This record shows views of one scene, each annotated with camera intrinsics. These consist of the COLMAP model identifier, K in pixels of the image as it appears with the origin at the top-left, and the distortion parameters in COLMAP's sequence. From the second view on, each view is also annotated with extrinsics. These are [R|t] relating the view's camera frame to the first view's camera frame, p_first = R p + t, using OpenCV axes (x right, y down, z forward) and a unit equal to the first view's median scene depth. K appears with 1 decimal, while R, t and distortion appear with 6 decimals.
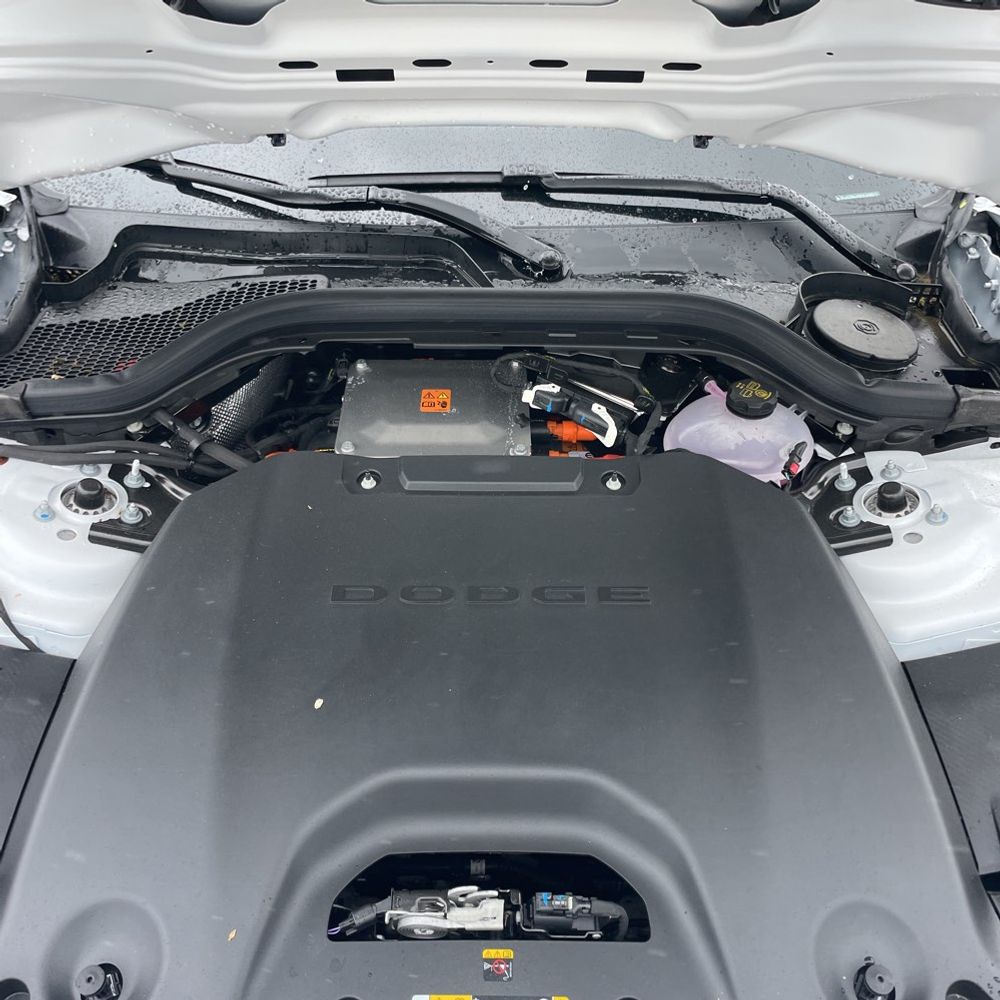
lens RADIAL K [[1034.4, 0, 512.3], [0, 1034.4, 496.9], [0, 0, 1]] dist [0.100109, -0.154185]
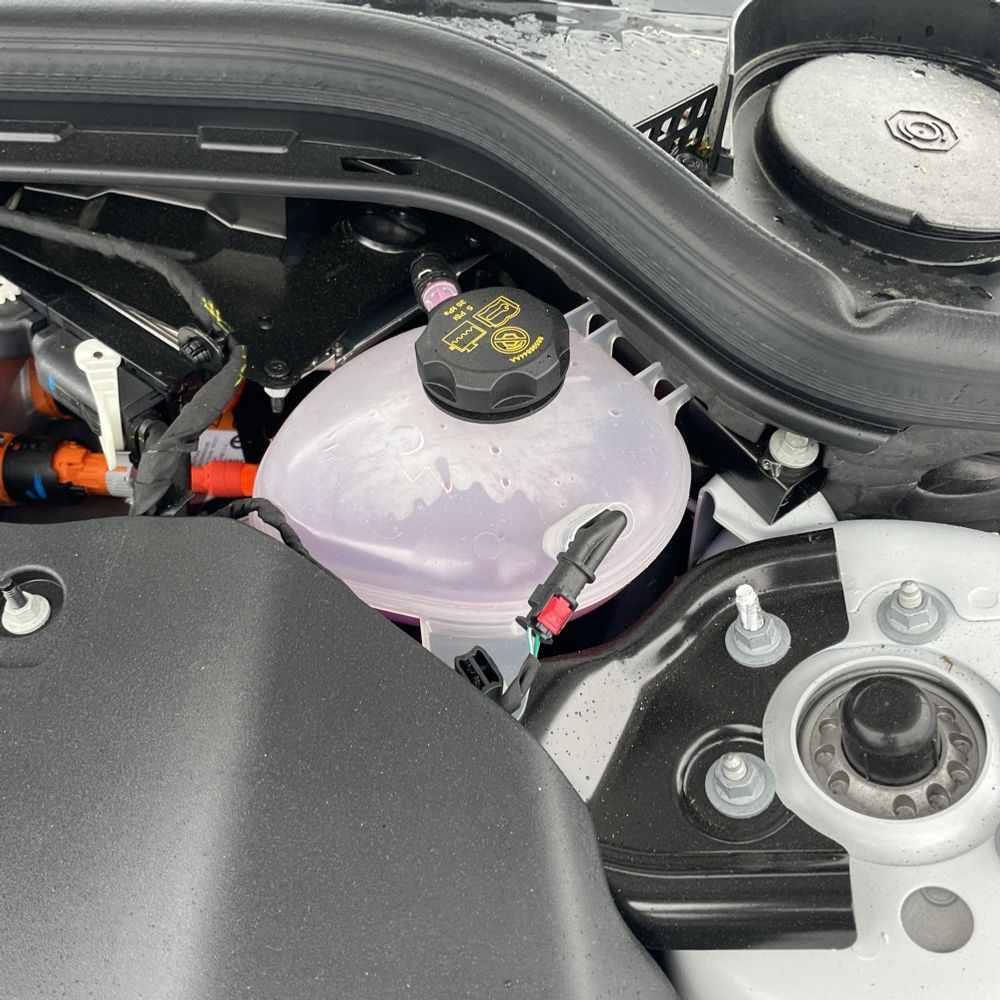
lens RADIAL K [[979.4, 0, 536.2], [0, 979.4, 501.2], [0, 0, 1]] dist [0.013452, 0.005839]
pose [[0.991133, 0.054710, -0.121091, 0.279826], [-0.033154, 0.984301, 0.173355, -0.100807], [0.128674, -0.167803, 0.977387, 0.693338]]
